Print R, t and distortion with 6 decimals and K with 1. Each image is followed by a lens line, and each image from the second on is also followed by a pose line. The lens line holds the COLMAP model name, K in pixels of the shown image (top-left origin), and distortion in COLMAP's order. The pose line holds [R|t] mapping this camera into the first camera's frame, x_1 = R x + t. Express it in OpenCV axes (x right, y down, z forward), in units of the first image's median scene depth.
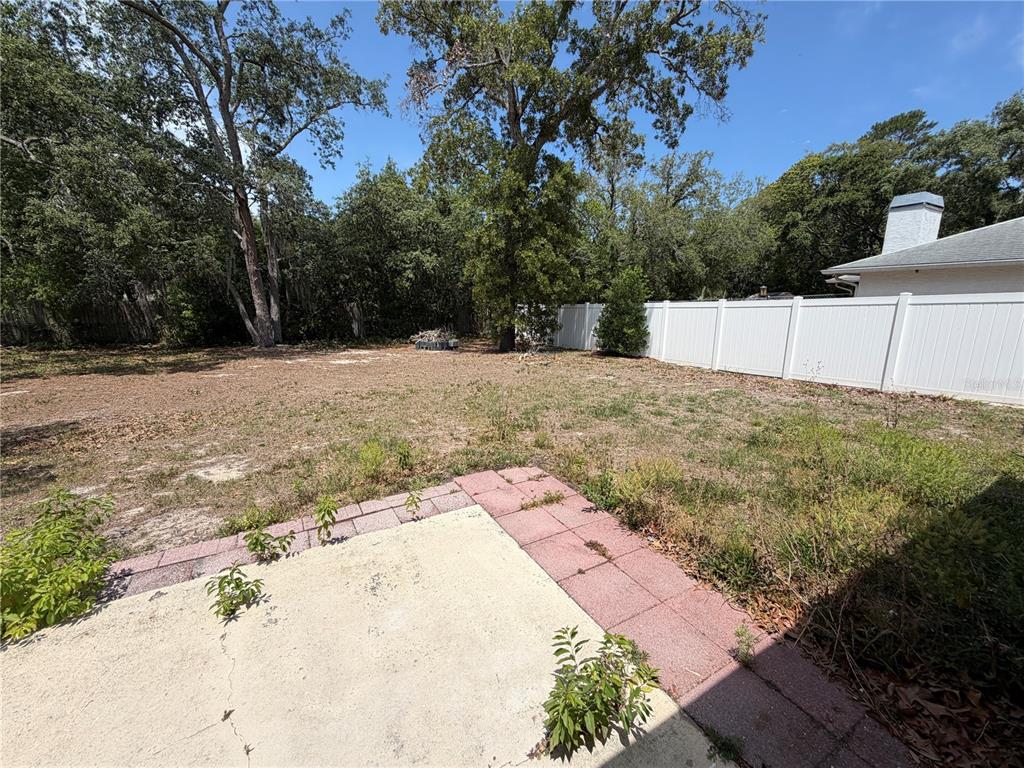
lens RADIAL K [[409.1, 0, 507.9], [0, 409.1, 382.5], [0, 0, 1]] dist [0.000386, 0.000396]
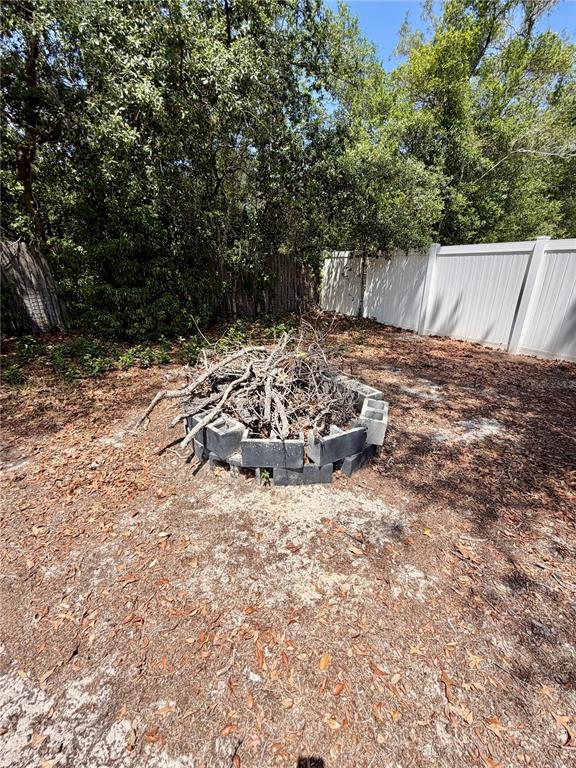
lens RADIAL K [[306.8, 0, 288.2], [0, 306.8, 380.9], [0, 0, 1]] dist [0.000386, 0.000396]
pose [[0.997904, -0.026021, 0.059250, -0.146972], [0.015828, 0.985928, 0.166418, -0.111597], [-0.062747, -0.165131, 0.984274, 0.683691]]
